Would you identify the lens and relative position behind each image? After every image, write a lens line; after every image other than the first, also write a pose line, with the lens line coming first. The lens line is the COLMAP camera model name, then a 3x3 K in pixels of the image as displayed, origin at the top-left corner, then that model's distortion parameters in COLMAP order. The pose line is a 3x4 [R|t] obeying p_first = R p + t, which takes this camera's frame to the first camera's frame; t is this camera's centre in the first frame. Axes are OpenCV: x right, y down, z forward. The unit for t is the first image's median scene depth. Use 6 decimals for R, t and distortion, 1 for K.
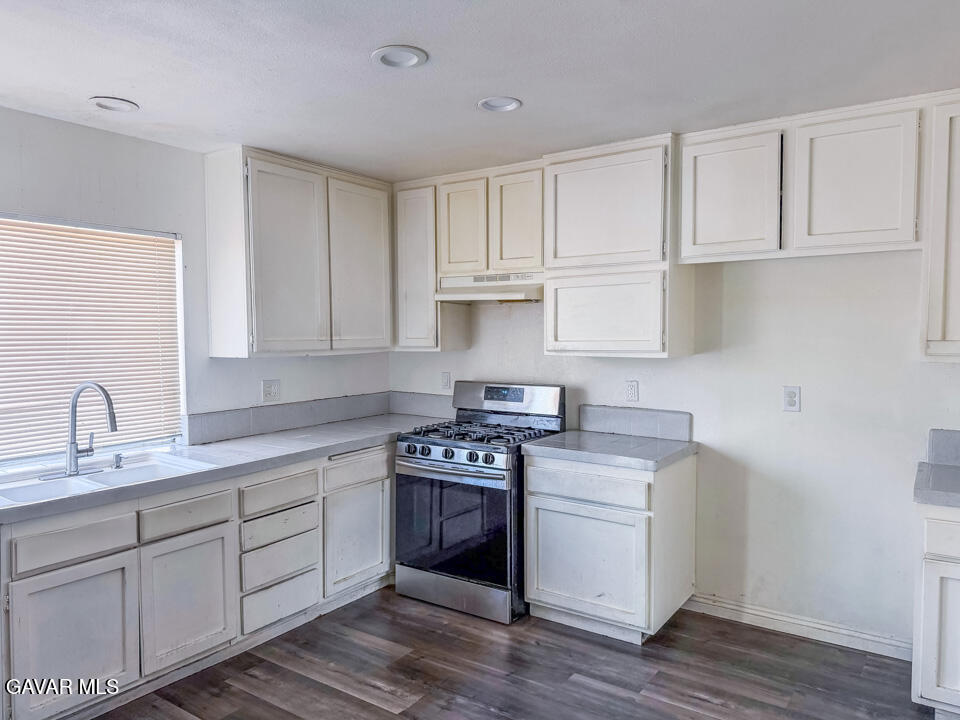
lens RADIAL K [[677.0, 0, 480.0], [0, 677.0, 360.0], [0, 0, 1]] dist [0.074822, -0.100661]
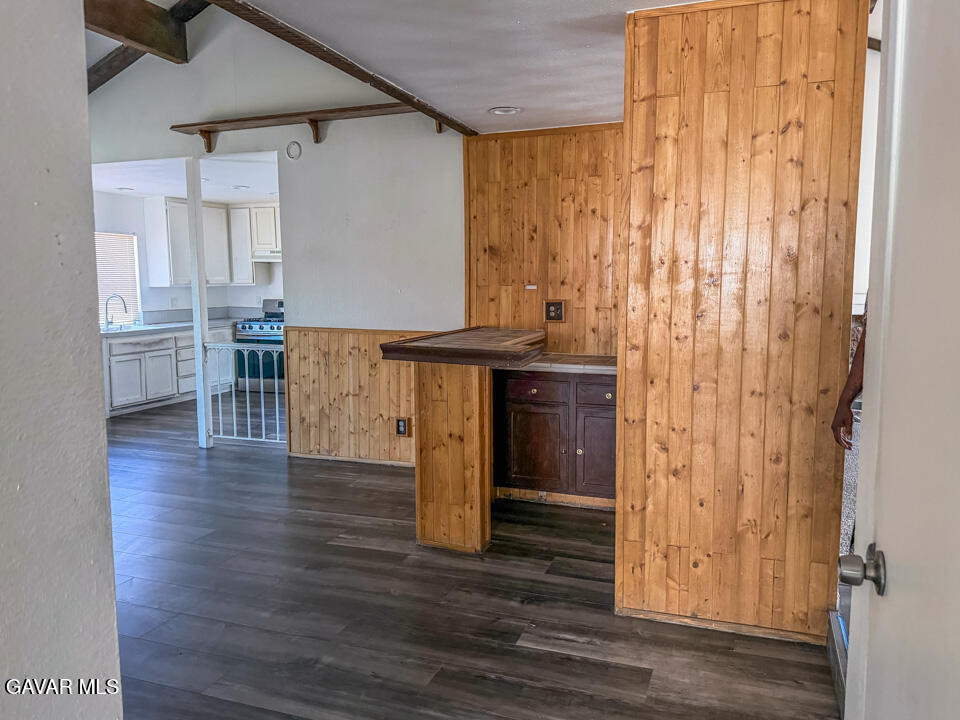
lens RADIAL K [[677.0, 0, 480.0], [0, 677.0, 360.0], [0, 0, 1]] dist [0.074822, -0.100661]
pose [[0.964675, -0.033467, 0.261307, 0.066367], [0.016380, 0.997599, 0.067297, 0.105367], [-0.262932, -0.060639, 0.962907, -1.532197]]
